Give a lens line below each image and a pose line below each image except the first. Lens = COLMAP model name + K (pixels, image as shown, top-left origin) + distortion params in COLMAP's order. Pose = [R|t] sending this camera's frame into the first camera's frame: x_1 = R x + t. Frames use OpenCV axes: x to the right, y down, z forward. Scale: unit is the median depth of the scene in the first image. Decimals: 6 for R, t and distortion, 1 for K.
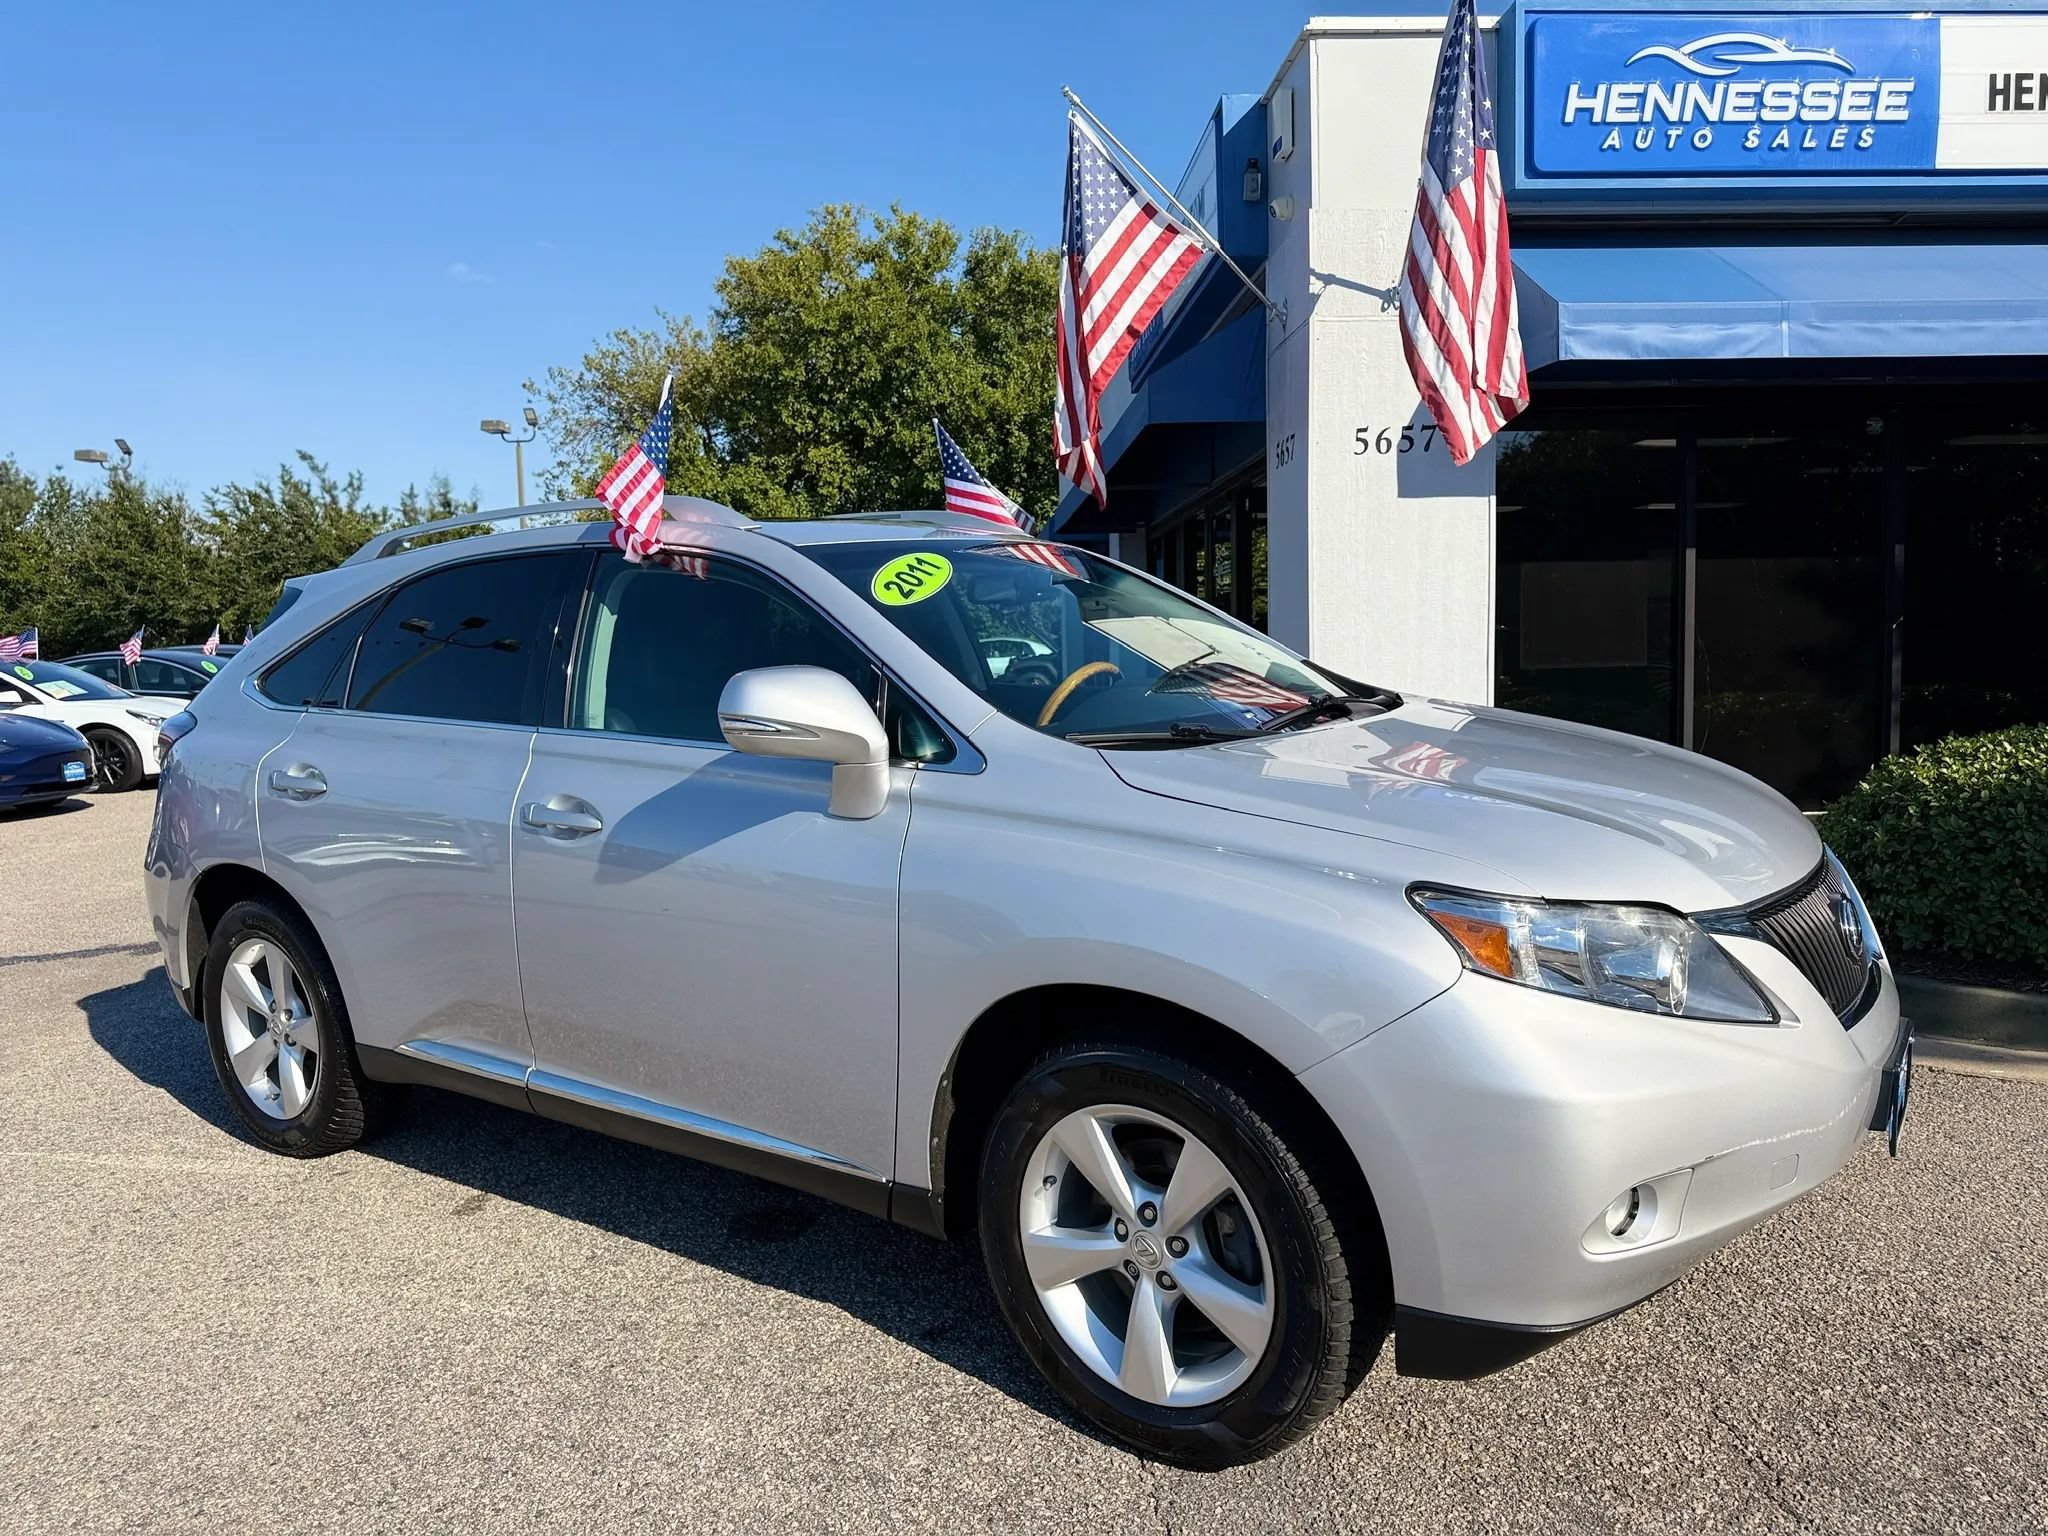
lens RADIAL K [[1455.0, 0, 1033.4], [0, 1455.0, 775.9], [0, 0, 1]] dist [0.006211, -0.003796]
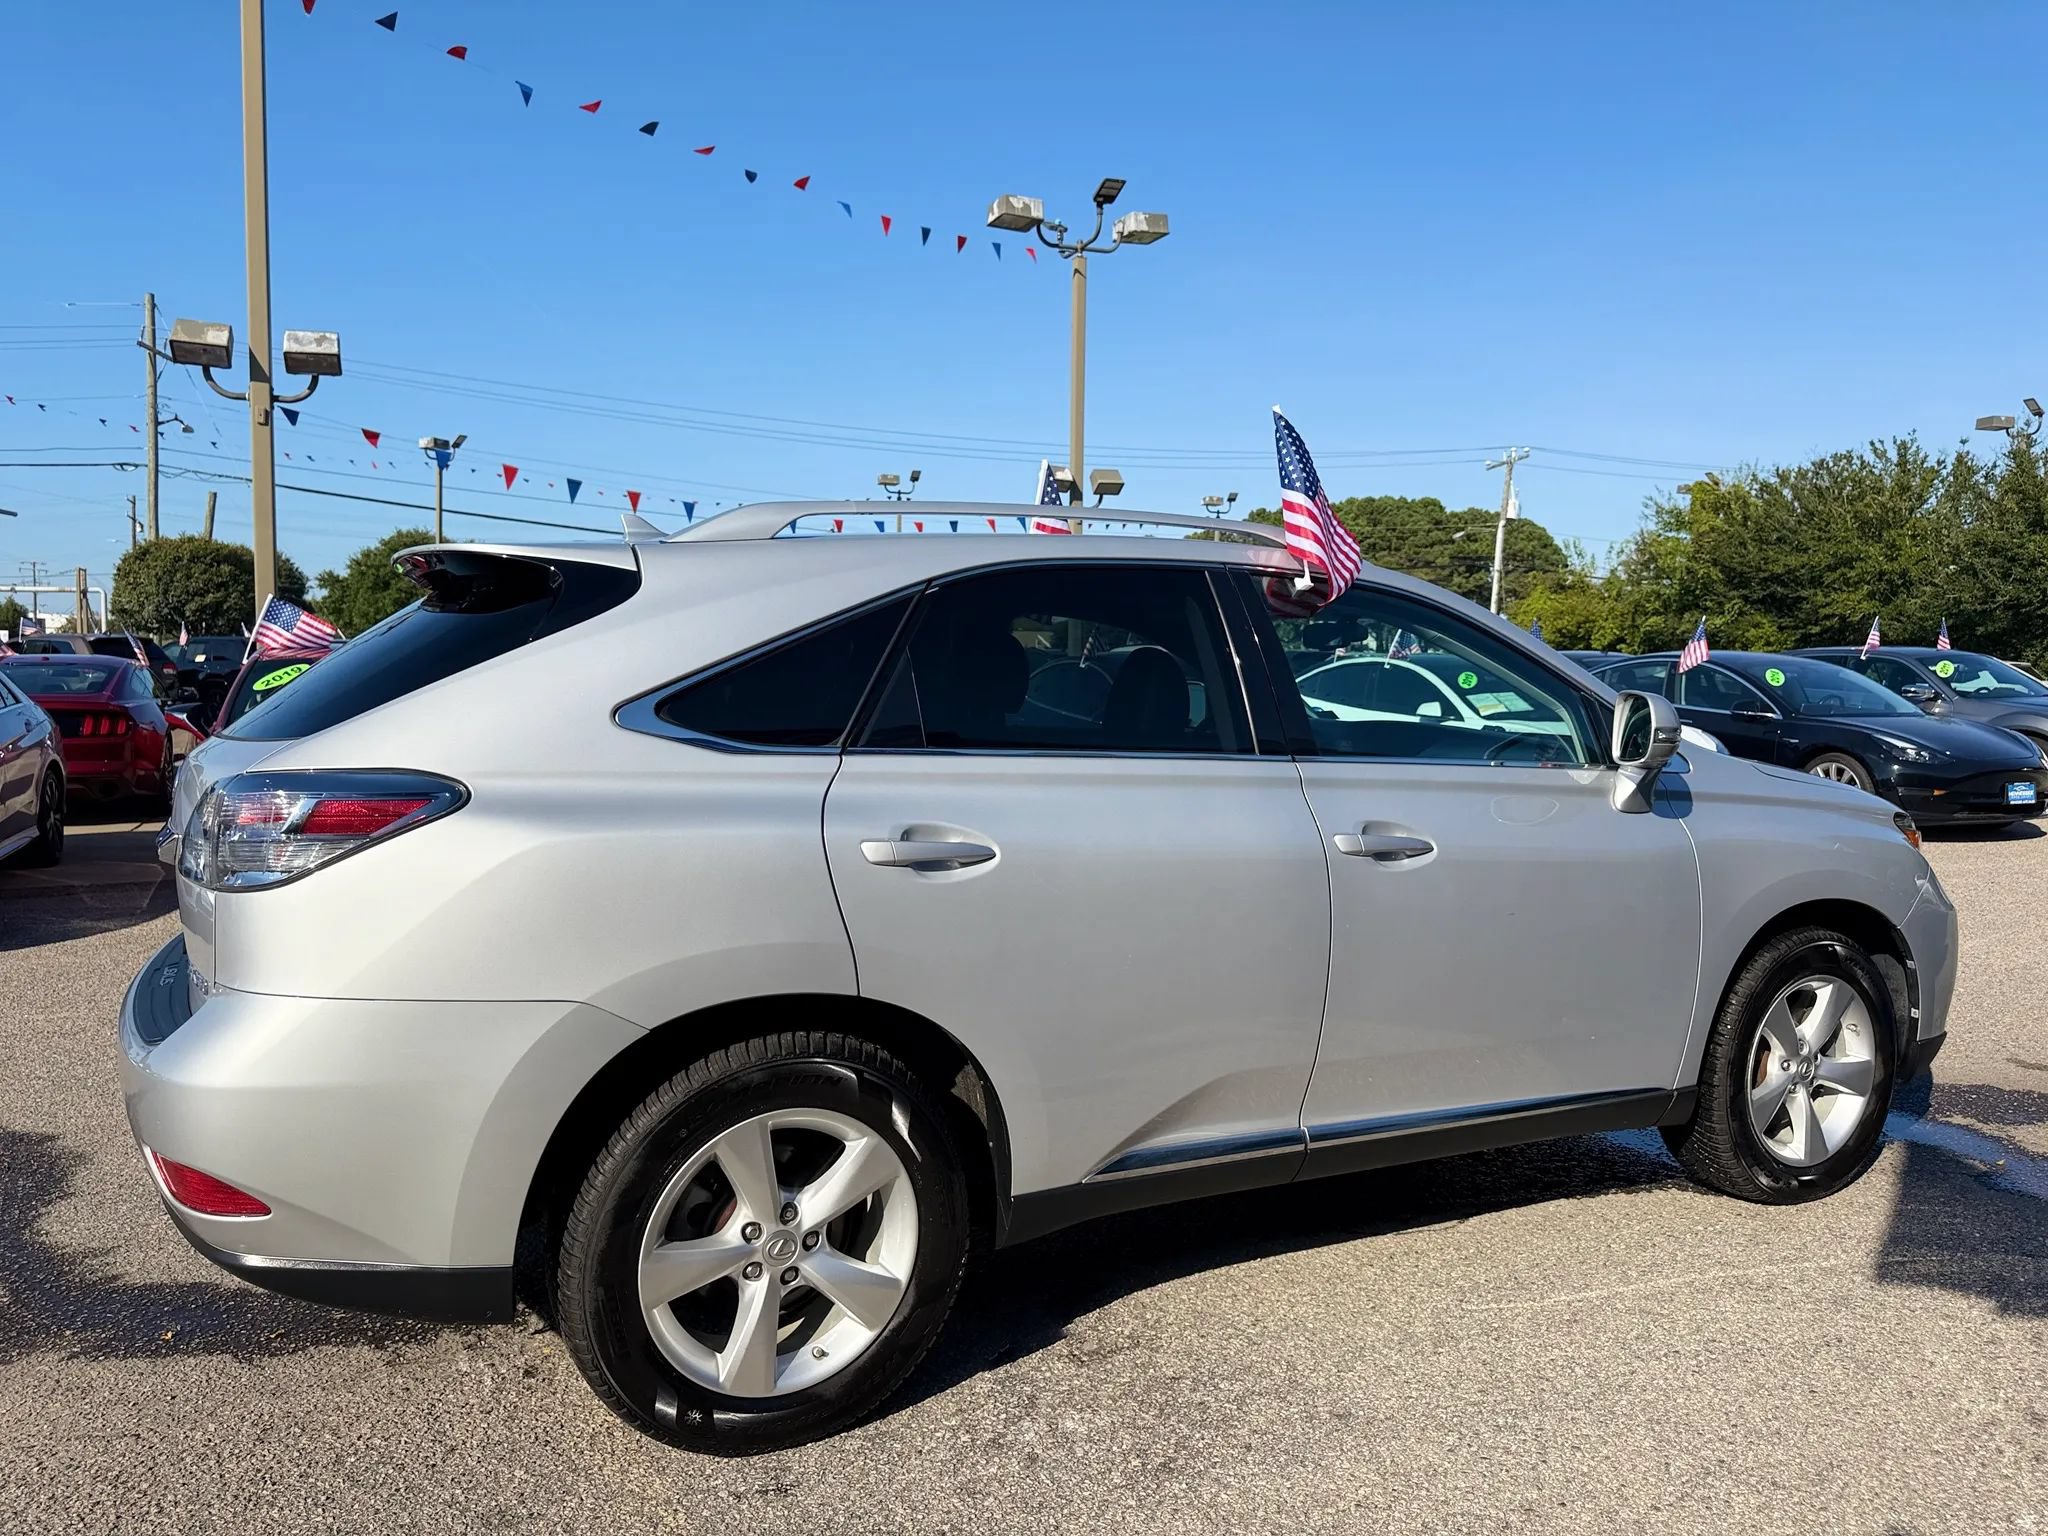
lens RADIAL K [[1465.3, 0, 1032.2], [0, 1465.3, 775.1], [0, 0, 1]] dist [0.001967, -0.003046]
pose [[0.338153, 0.103931, -0.935335, -0.085637], [-0.103848, 0.991934, 0.072675, -0.122322], [0.935344, 0.072558, 0.346218, 1.239145]]
